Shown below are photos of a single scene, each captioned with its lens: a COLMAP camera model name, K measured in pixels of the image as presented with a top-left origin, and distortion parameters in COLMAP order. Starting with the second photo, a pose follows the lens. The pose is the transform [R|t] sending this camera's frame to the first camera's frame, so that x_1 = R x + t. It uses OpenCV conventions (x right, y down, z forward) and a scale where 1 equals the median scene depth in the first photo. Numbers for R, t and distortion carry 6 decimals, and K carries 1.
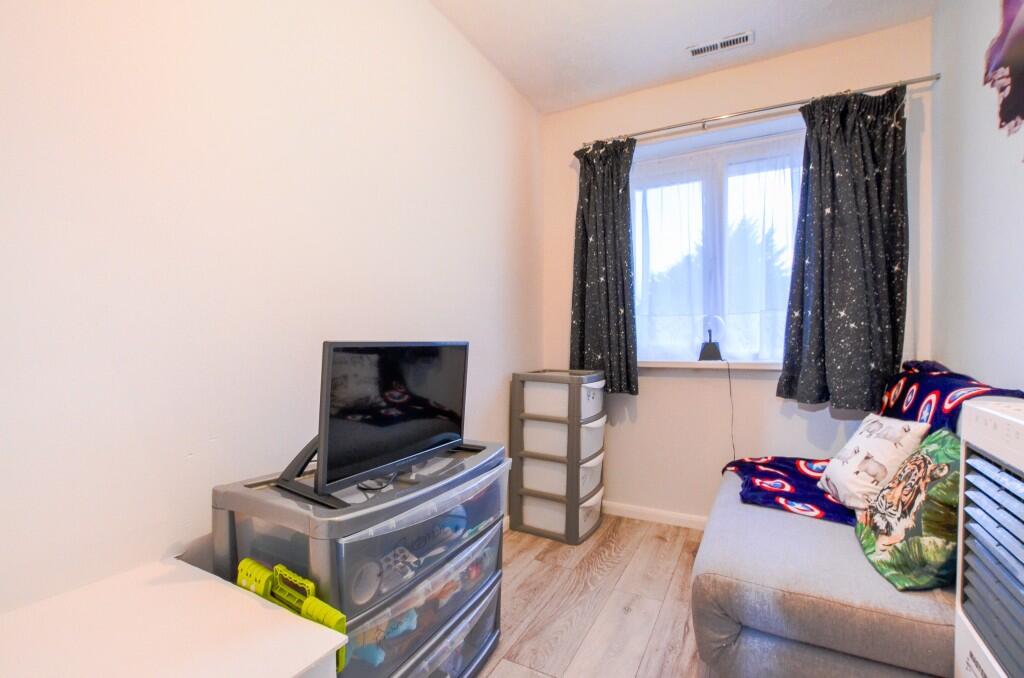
lens RADIAL K [[452.7, 0, 511.6], [0, 452.7, 336.2], [0, 0, 1]] dist [-0.026915, 0.000813]
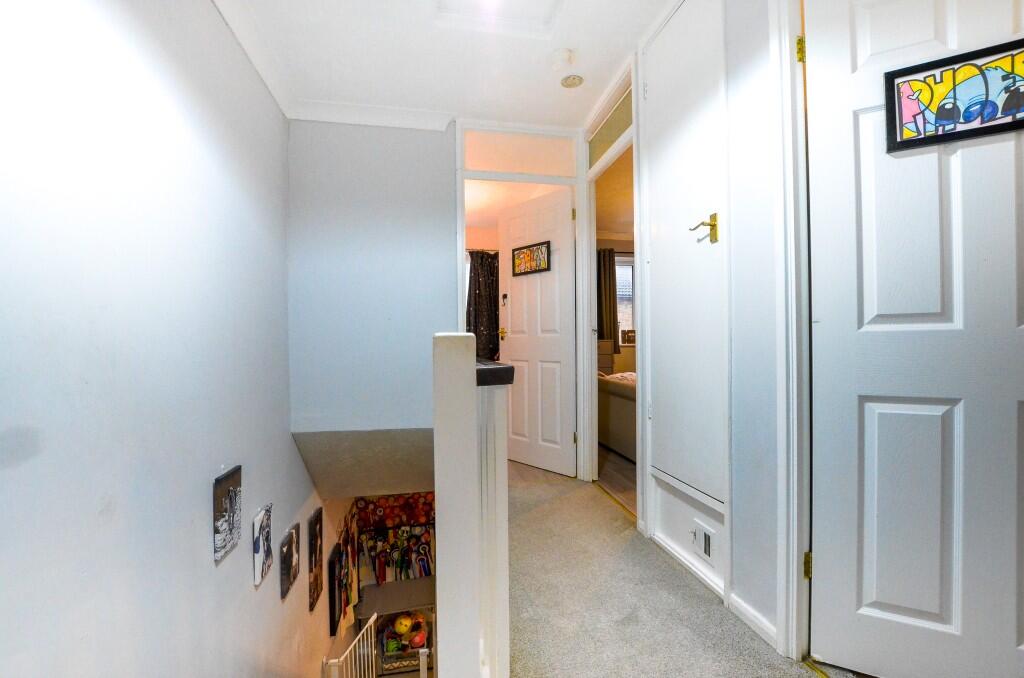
lens RADIAL K [[452.7, 0, 512.5], [0, 452.7, 335.9], [0, 0, 1]] dist [-0.026915, 0.000813]
pose [[0.764702, -0.008987, 0.644322, -0.978308], [0.015497, 0.999870, -0.004446, 0.013904], [-0.644198, 0.013385, 0.764742, -1.342115]]
